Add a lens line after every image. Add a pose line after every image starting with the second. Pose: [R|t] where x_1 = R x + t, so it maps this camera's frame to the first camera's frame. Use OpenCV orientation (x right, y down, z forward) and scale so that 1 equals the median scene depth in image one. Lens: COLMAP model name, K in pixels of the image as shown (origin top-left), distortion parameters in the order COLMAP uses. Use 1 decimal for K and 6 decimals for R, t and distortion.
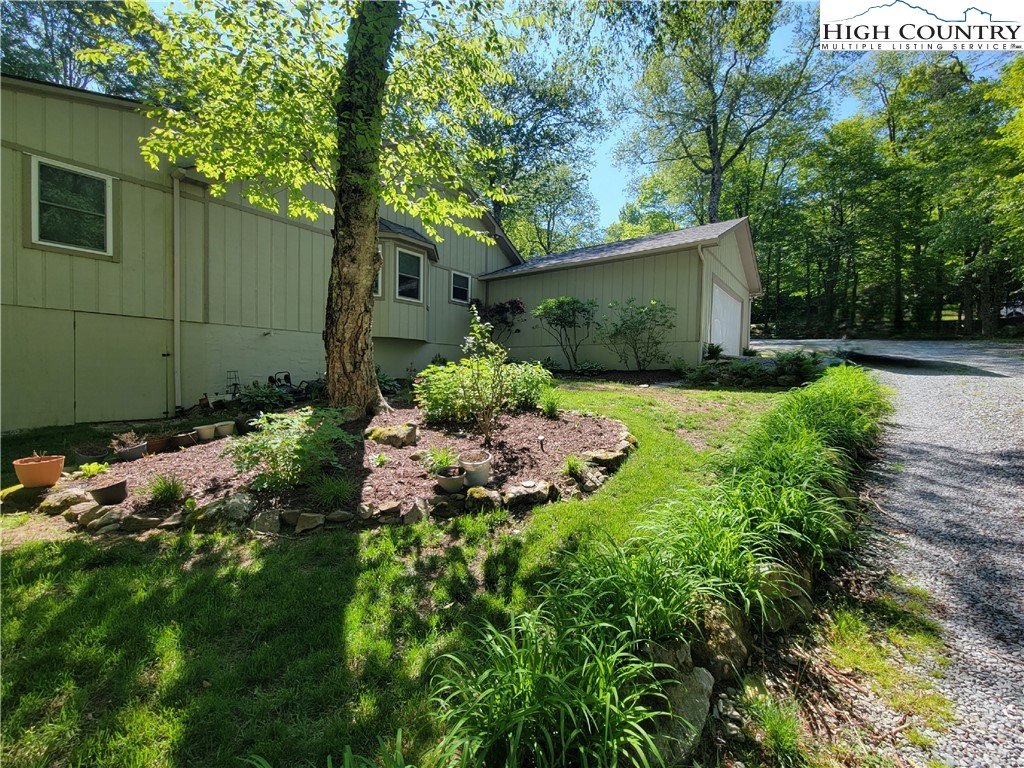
lens RADIAL K [[414.6, 0, 512.0], [0, 414.6, 384.0], [0, 0, 1]] dist [-0.000445, -0.000147]
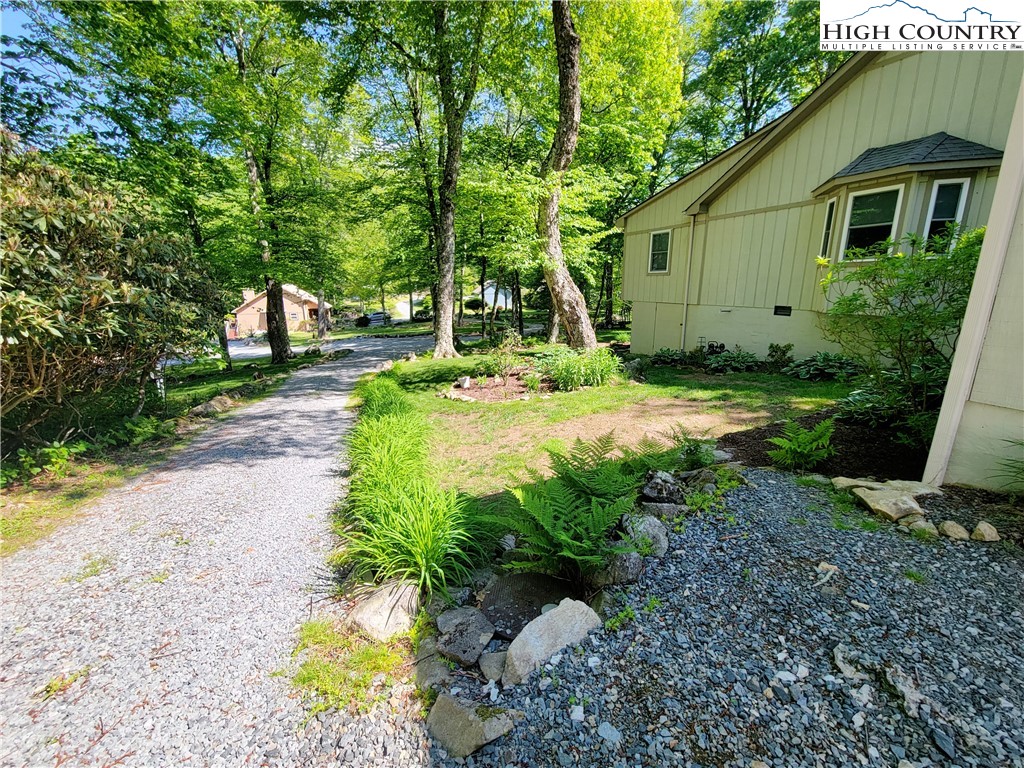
lens RADIAL K [[414.6, 0, 512.0], [0, 414.6, 384.0], [0, 0, 1]] dist [-0.000445, -0.000147]
pose [[-0.462229, 0.188708, -0.866449, 0.879197], [-0.030538, 0.973127, 0.228233, -0.173760], [0.886235, 0.131956, -0.444045, 1.007324]]
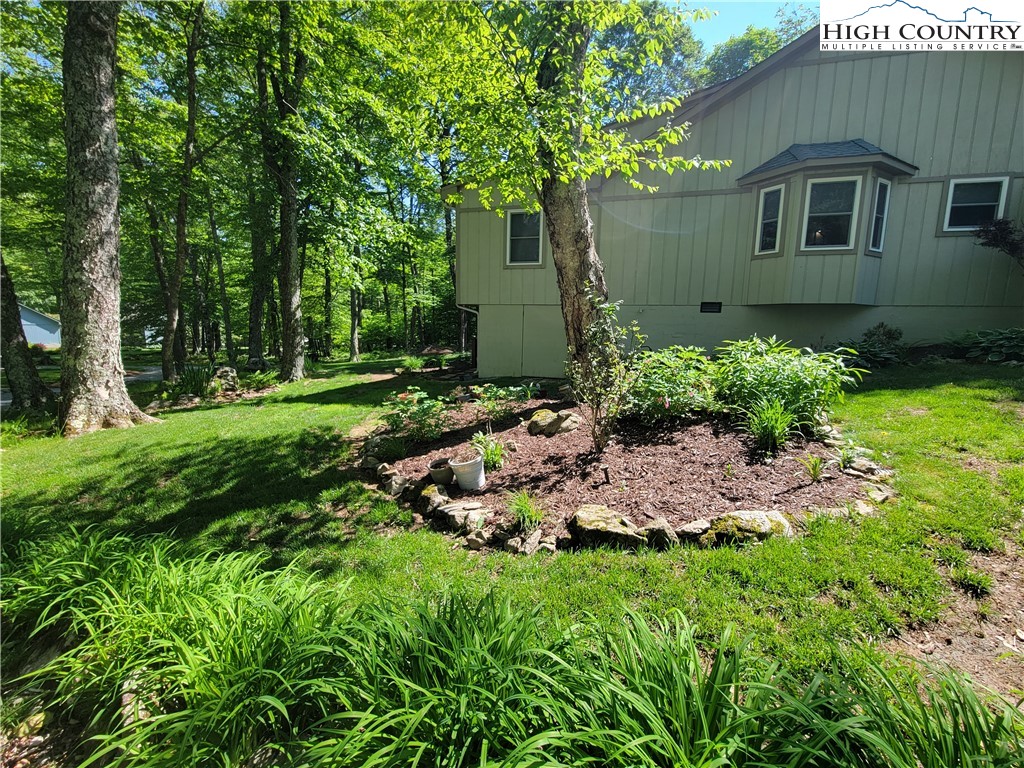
lens RADIAL K [[414.6, 0, 512.0], [0, 414.6, 384.0], [0, 0, 1]] dist [-0.000445, -0.000147]
pose [[0.373673, 0.108409, -0.921204, 0.296162], [-0.036844, 0.994098, 0.102042, -0.029759], [0.926828, -0.004189, 0.375462, 0.286429]]
